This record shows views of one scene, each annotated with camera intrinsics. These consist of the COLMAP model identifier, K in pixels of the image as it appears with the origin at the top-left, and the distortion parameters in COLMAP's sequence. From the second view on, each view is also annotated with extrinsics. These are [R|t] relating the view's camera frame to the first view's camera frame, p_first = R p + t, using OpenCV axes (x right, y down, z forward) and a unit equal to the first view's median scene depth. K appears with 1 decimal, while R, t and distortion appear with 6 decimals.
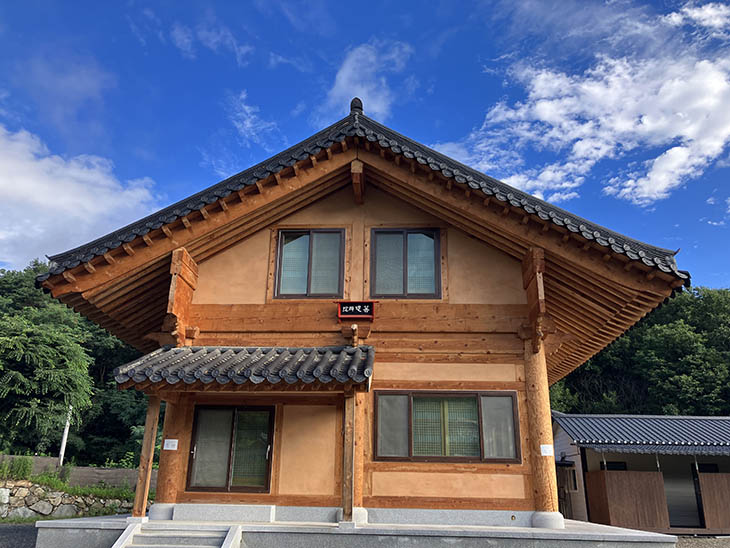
lens RADIAL K [[606.8, 0, 363.2], [0, 606.8, 271.6], [0, 0, 1]] dist [0.036809, -0.012328]
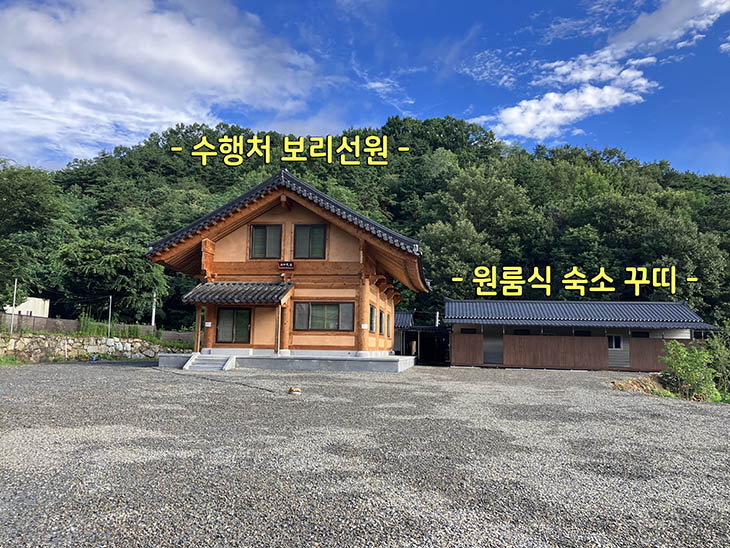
lens RADIAL K [[606.8, 0, 363.2], [0, 606.8, 271.6], [0, 0, 1]] dist [0.036809, -0.012328]
pose [[0.995812, -0.010379, -0.090828, 0.468223], [0.029844, 0.976011, 0.215668, -0.380820], [0.086411, -0.217475, 0.972233, -1.117759]]
